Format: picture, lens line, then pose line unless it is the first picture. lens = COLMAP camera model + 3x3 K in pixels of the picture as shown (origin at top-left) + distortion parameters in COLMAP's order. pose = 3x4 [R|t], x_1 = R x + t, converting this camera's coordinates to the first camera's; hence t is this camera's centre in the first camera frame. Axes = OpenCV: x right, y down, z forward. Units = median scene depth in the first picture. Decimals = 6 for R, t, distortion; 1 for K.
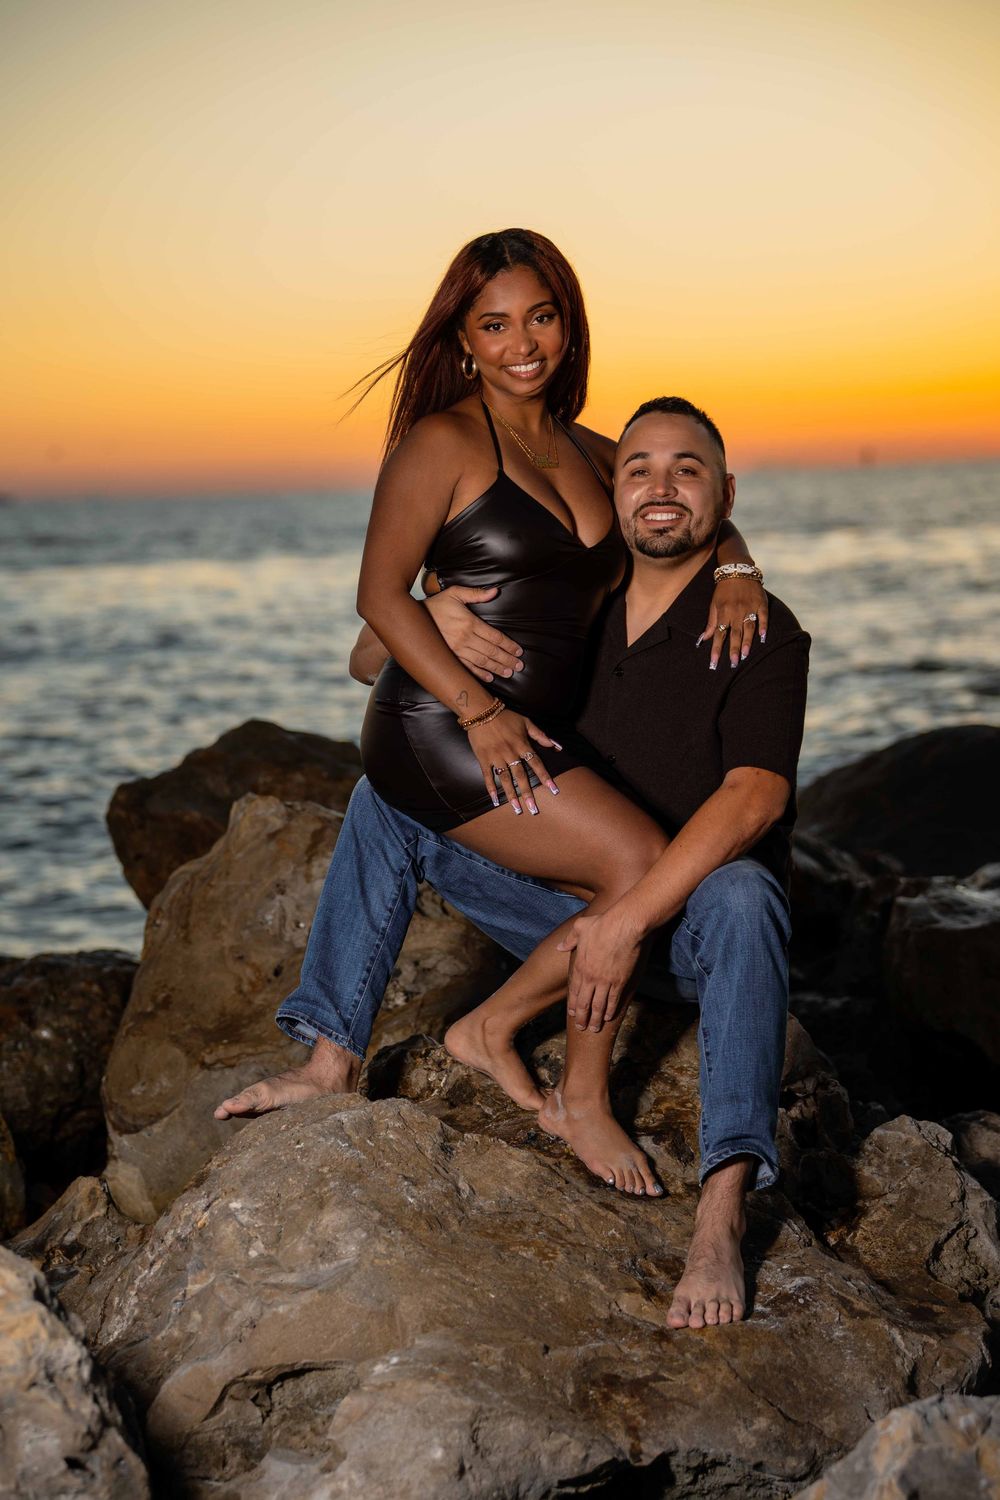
lens RADIAL K [[3008.6, 0, 500.7], [0, 3008.6, 749.6], [0, 0, 1]] dist [0.488615, 0.000000]
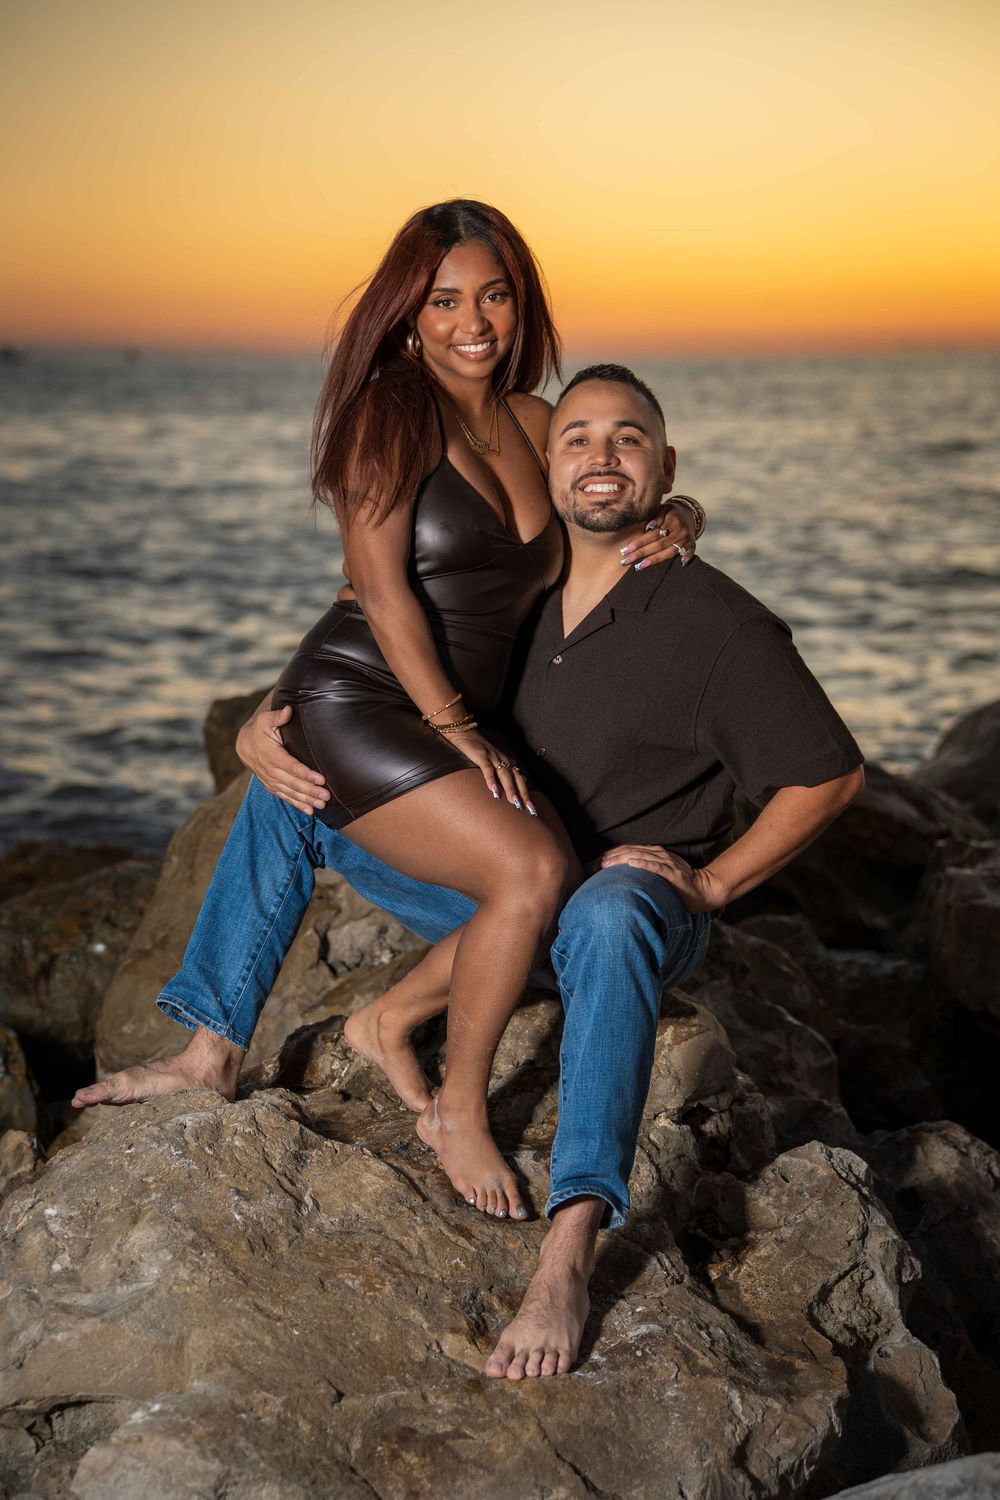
lens RADIAL K [[2800.2, 0, 475.4], [0, 2800.2, 798.4], [0, 0, 1]] dist [0.418142, 0.000000]
pose [[0.992136, 0.054130, -0.112855, 0.125371], [-0.046884, 0.996724, 0.065903, -0.039560], [0.116052, -0.060093, 0.991424, 0.133361]]
